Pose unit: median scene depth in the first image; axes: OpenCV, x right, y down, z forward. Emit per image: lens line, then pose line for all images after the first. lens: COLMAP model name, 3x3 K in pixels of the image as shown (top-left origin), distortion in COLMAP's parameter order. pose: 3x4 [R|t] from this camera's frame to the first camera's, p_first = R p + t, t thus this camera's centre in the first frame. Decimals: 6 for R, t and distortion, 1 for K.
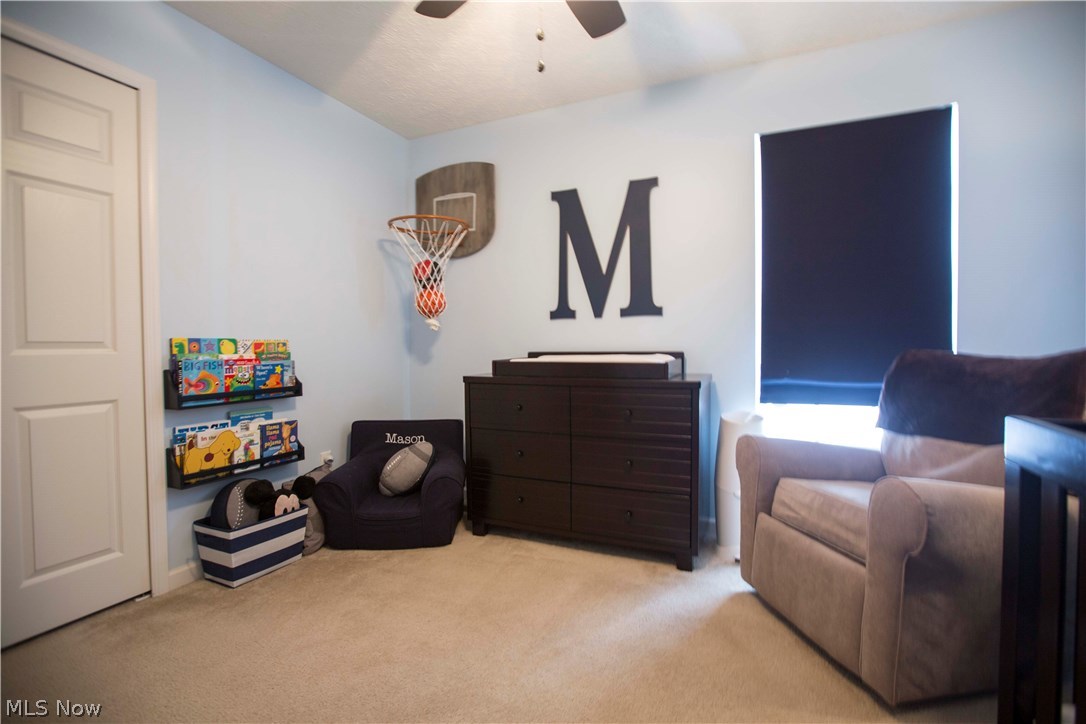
lens RADIAL K [[498.3, 0, 540.7], [0, 498.3, 360.4], [0, 0, 1]] dist [-0.051891, 0.019008]
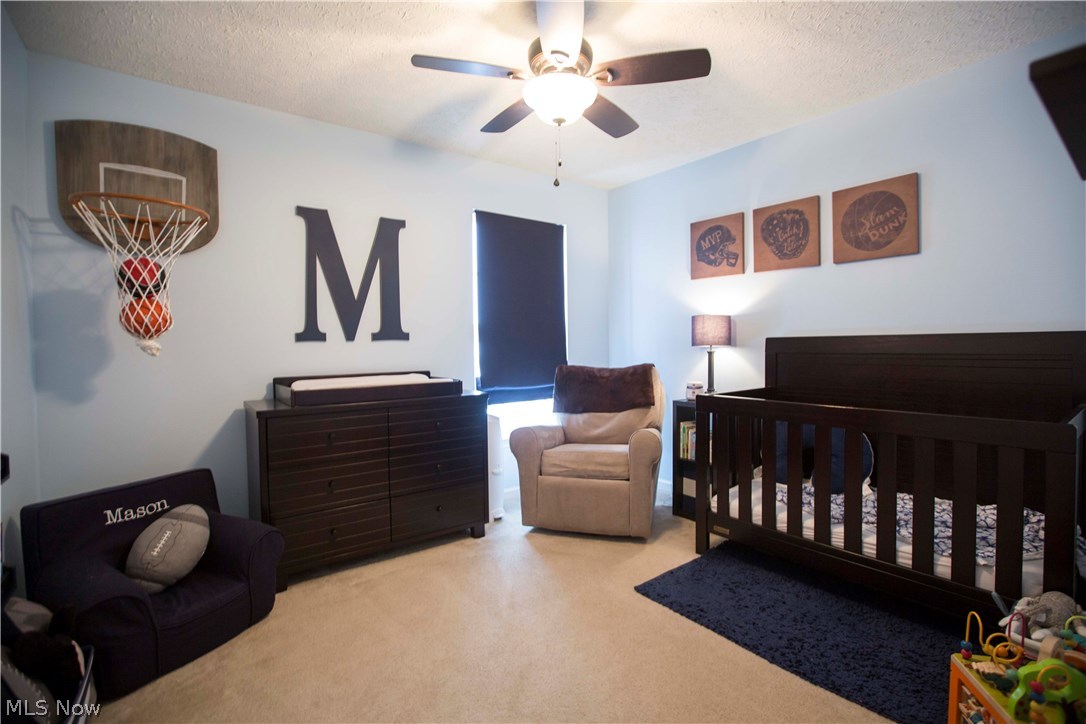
lens RADIAL K [[498.3, 0, 542.2], [0, 498.3, 363.0], [0, 0, 1]] dist [-0.051891, 0.019008]
pose [[0.471450, -0.033341, 0.881262, -0.611079], [0.032731, 0.999258, 0.020295, -0.048478], [-0.881285, 0.019277, 0.472192, 0.167719]]
